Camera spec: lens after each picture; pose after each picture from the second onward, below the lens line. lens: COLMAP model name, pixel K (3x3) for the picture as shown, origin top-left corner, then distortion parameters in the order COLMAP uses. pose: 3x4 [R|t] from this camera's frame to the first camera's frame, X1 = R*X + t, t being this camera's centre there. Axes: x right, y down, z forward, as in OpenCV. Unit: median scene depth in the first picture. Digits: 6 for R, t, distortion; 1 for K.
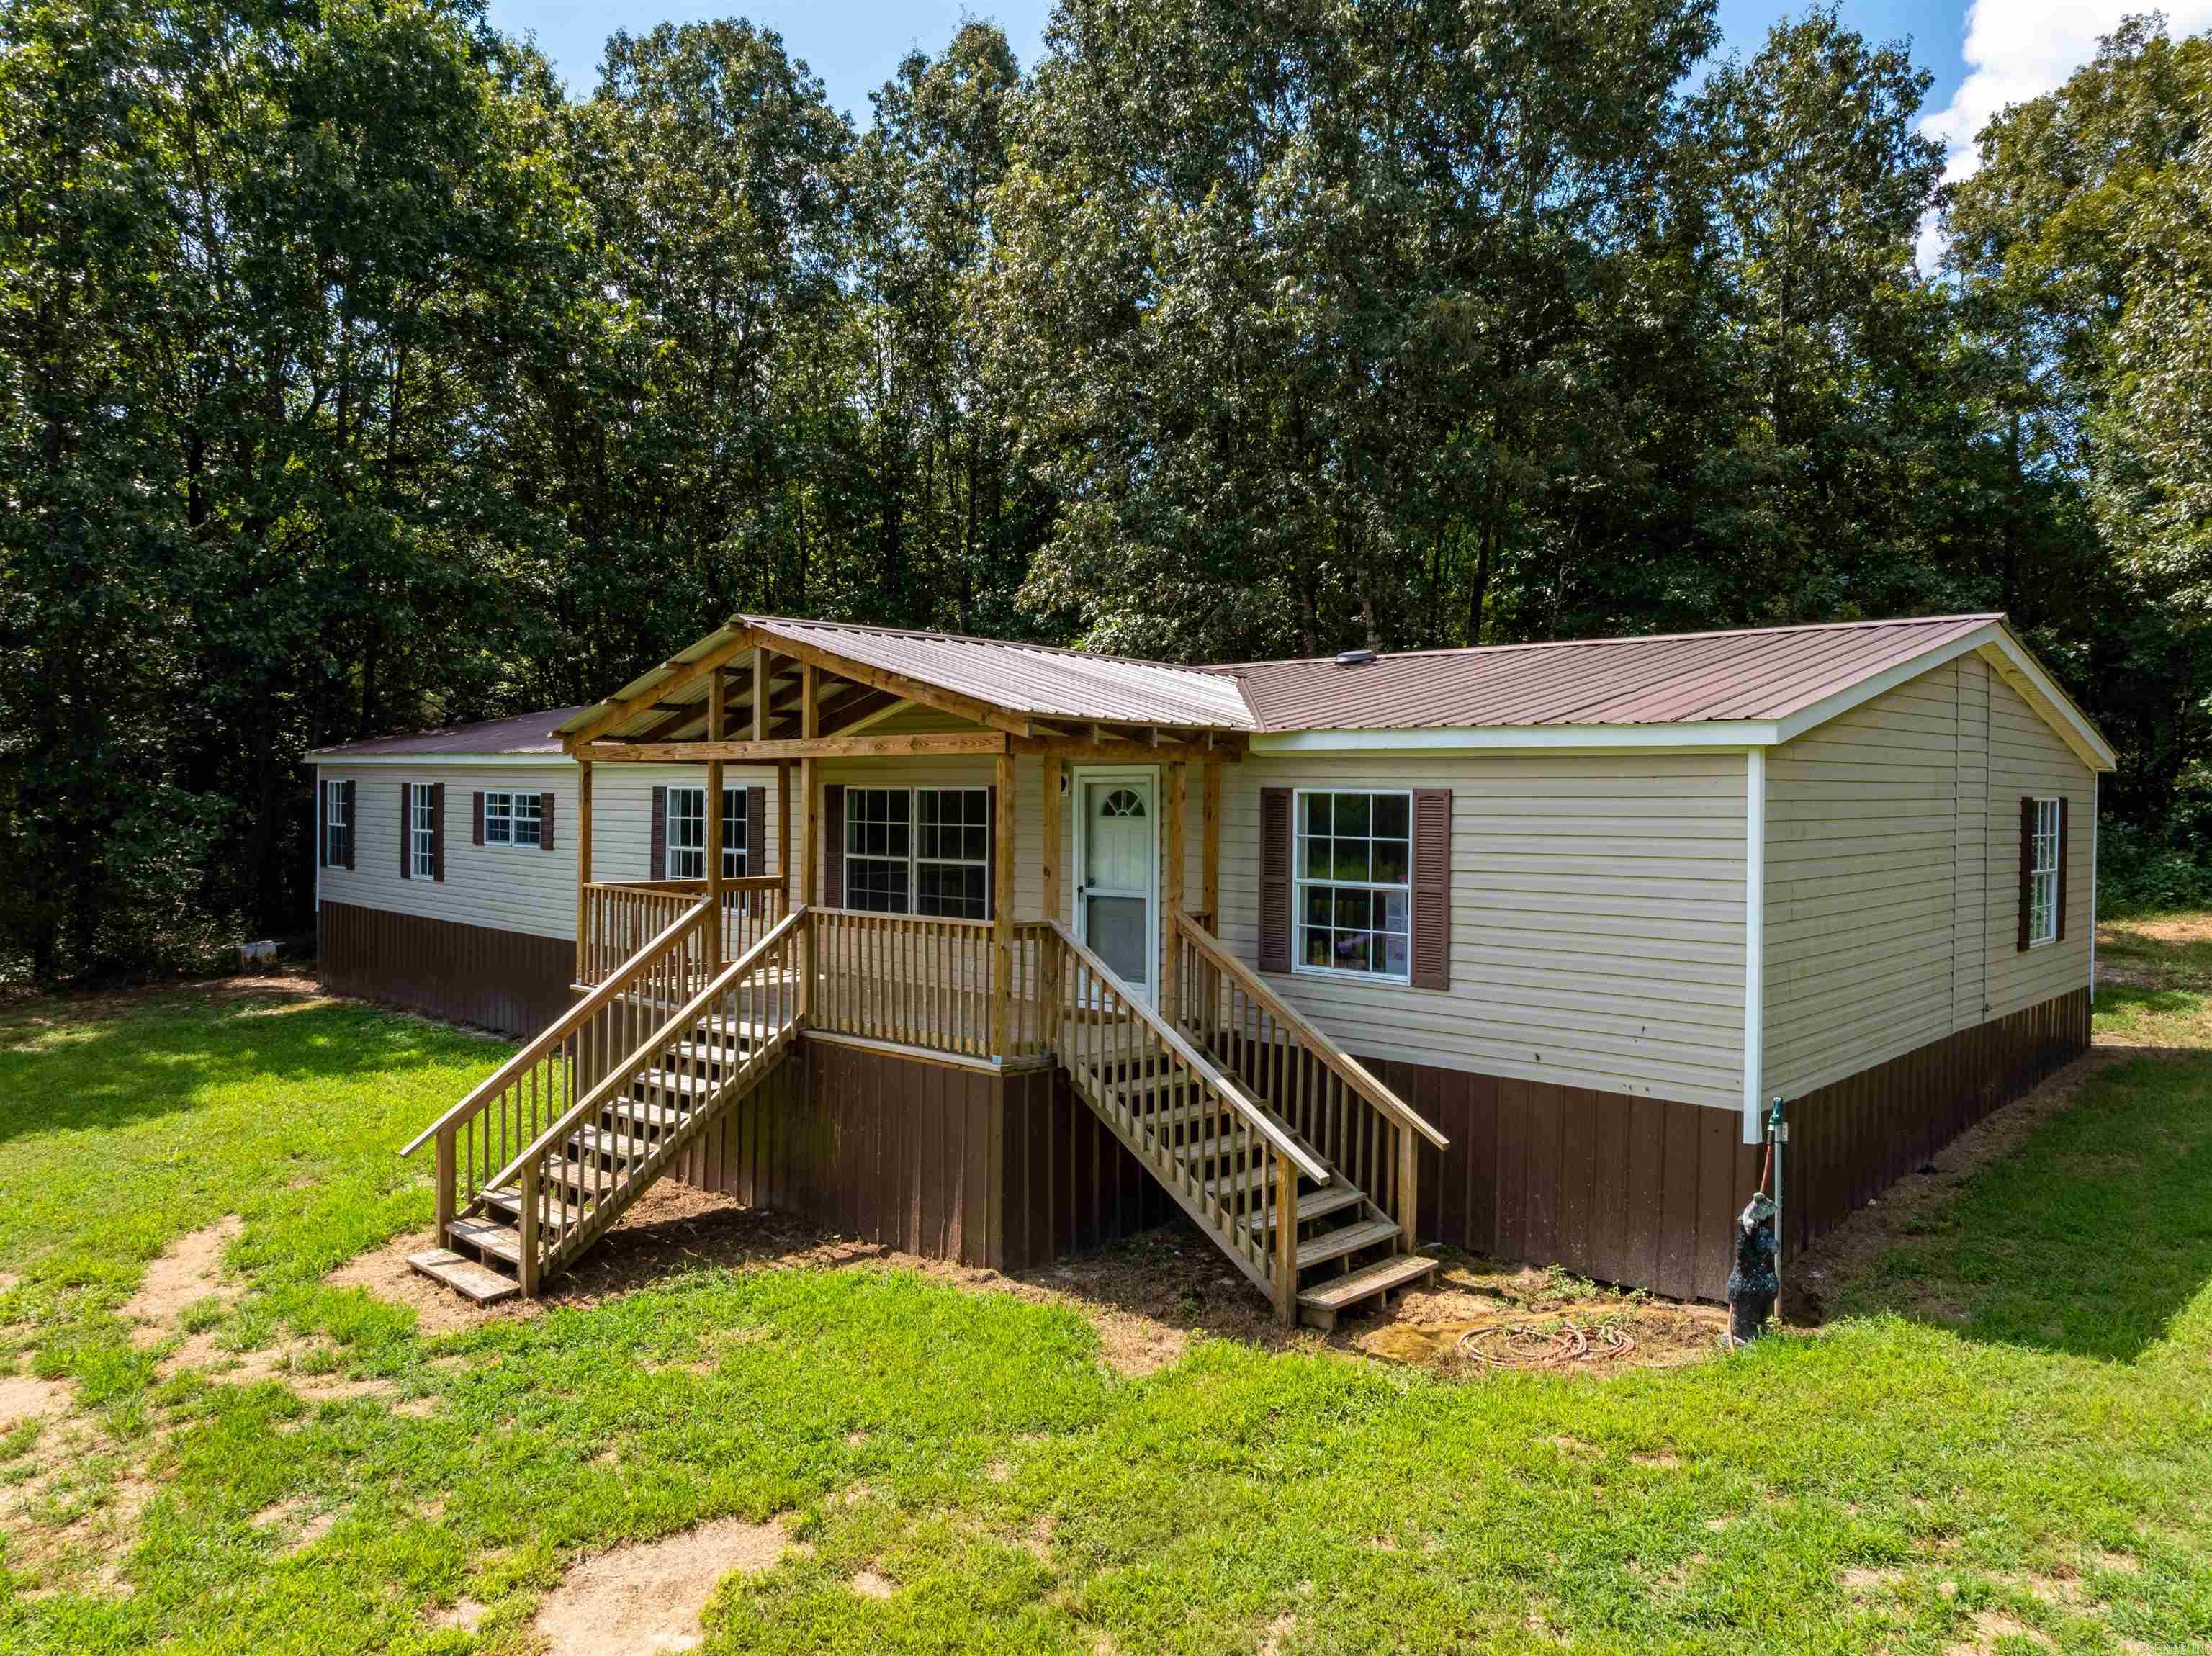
lens RADIAL K [[1528.2, 0, 1117.4], [0, 1528.2, 807.5], [0, 0, 1]] dist [-0.031562, 0.001249]
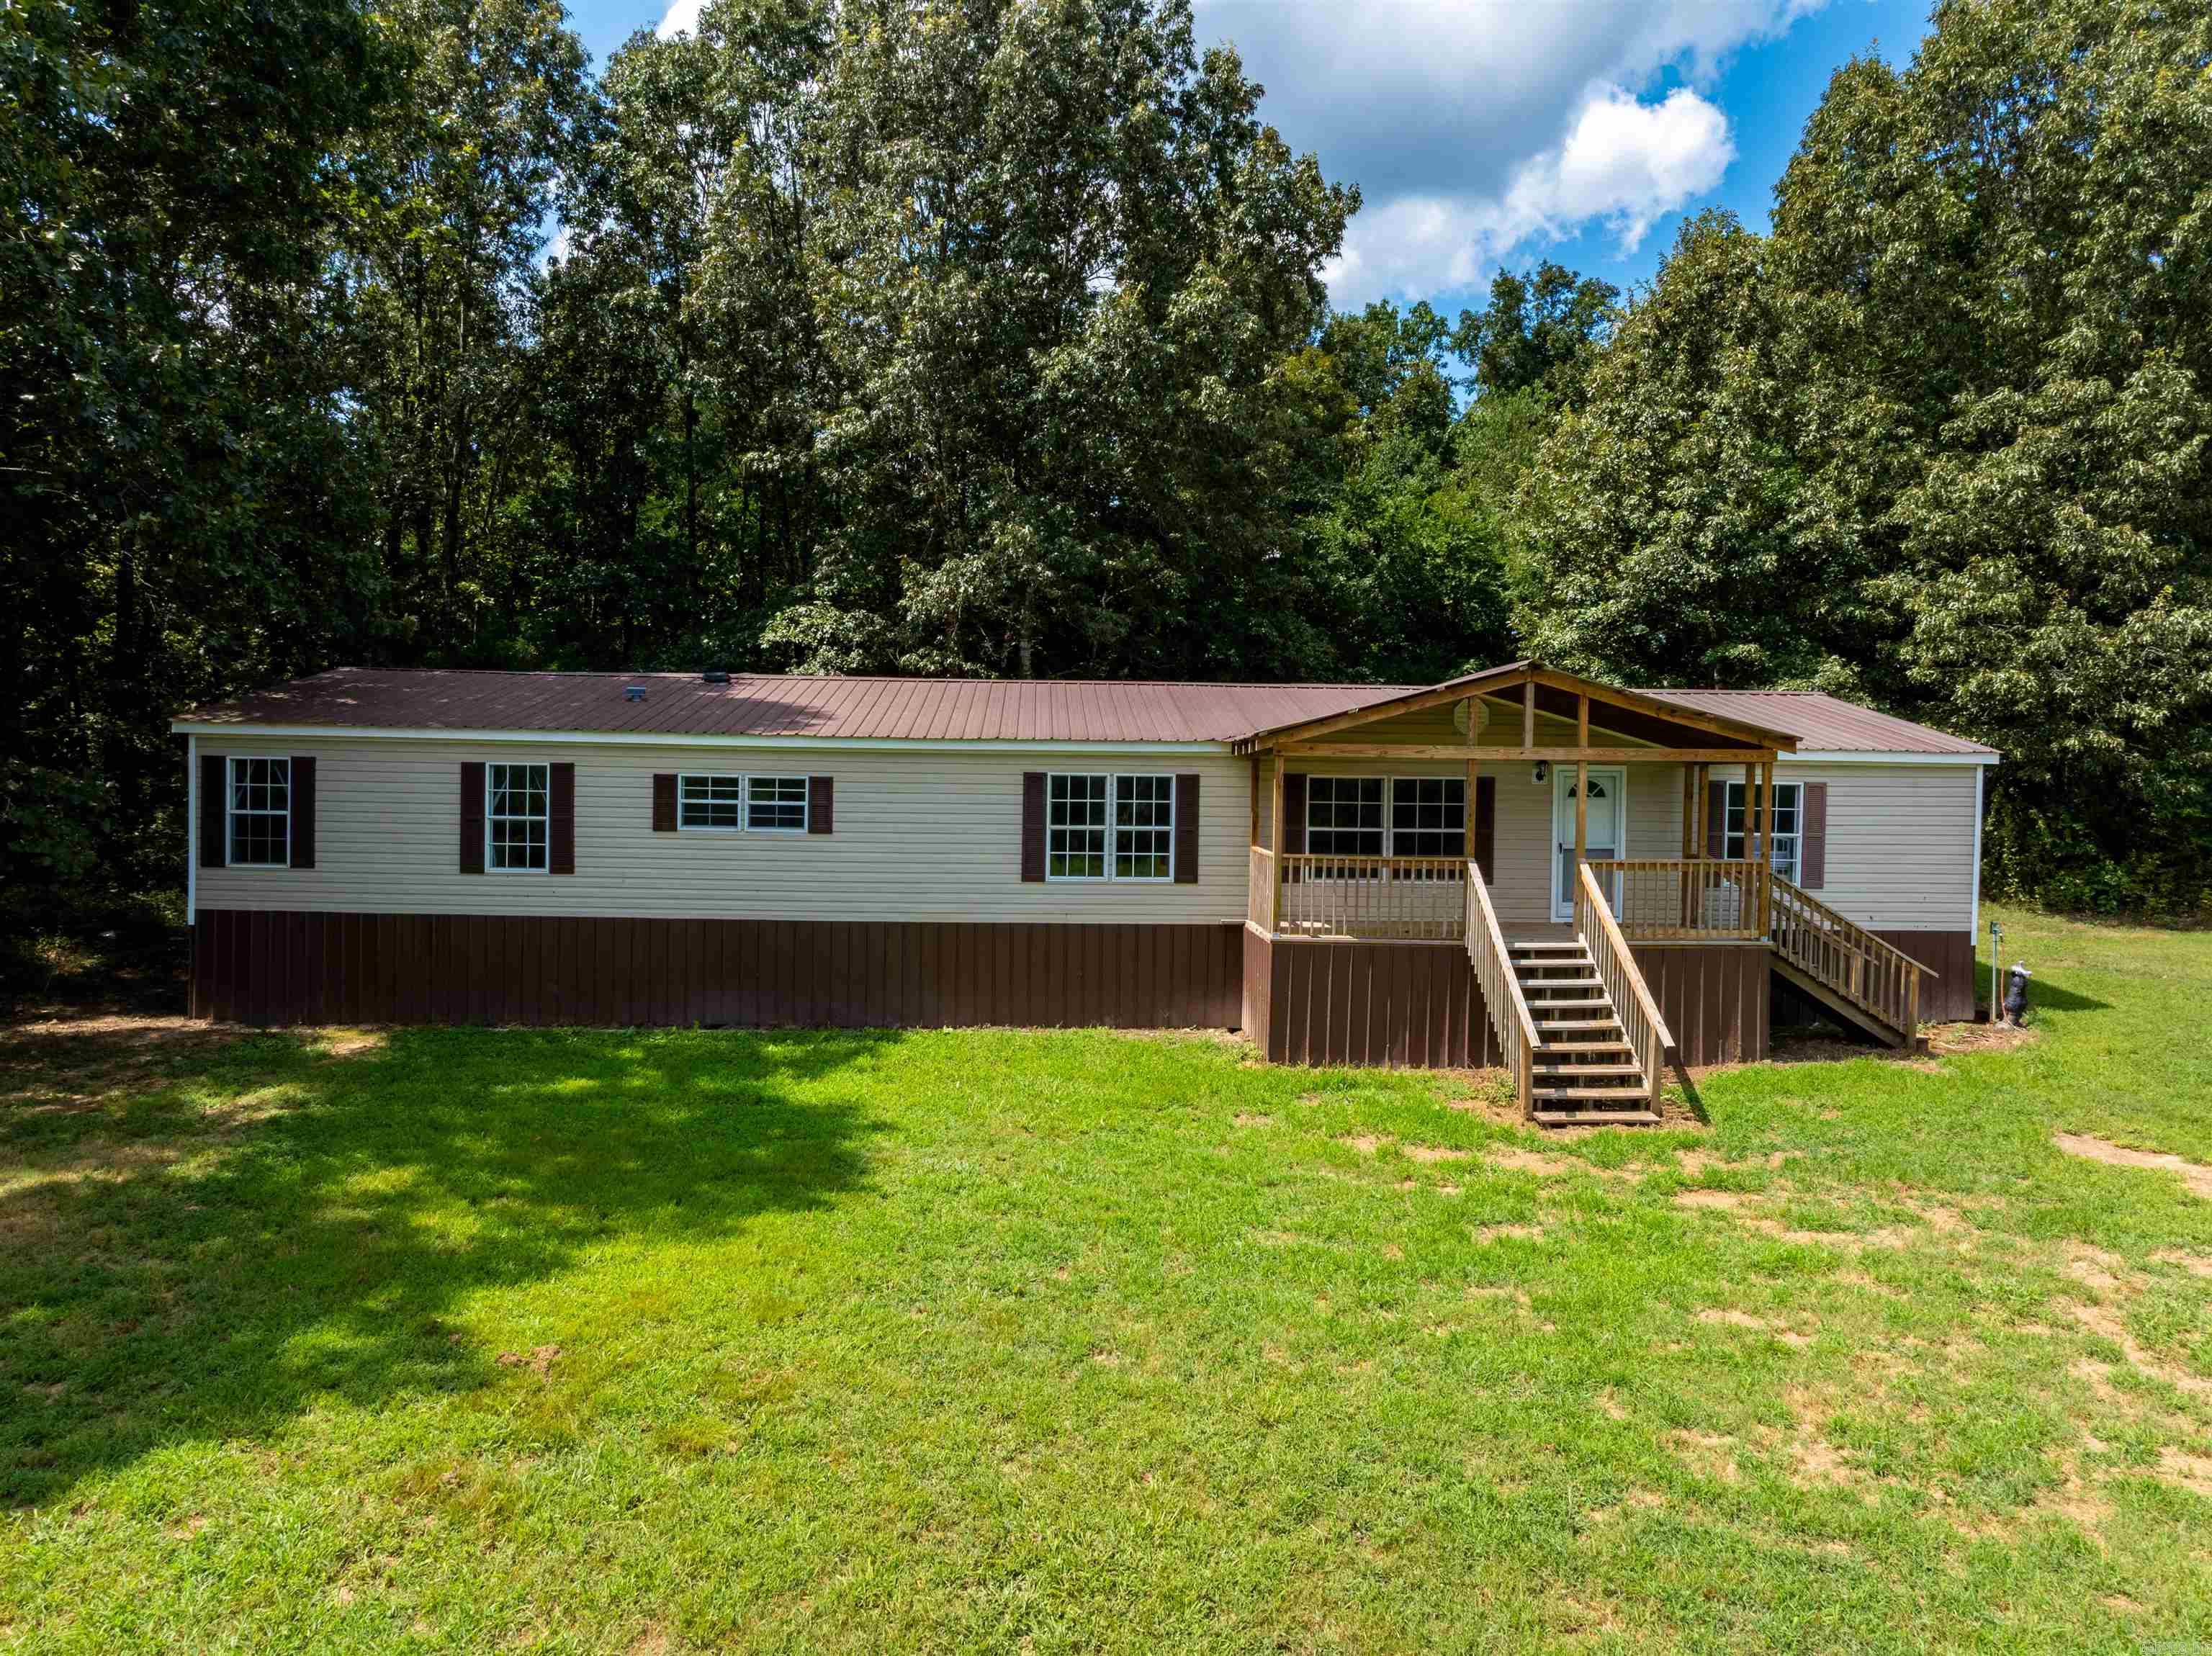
lens RADIAL K [[1563.2, 0, 1106.0], [0, 1563.2, 828.0], [0, 0, 1]] dist [-0.001783, 0.000544]
pose [[0.700020, -0.022702, 0.713762, -1.207832], [-0.000567, 0.999477, 0.032346, -0.011562], [-0.714123, -0.023048, 0.699641, 0.188016]]
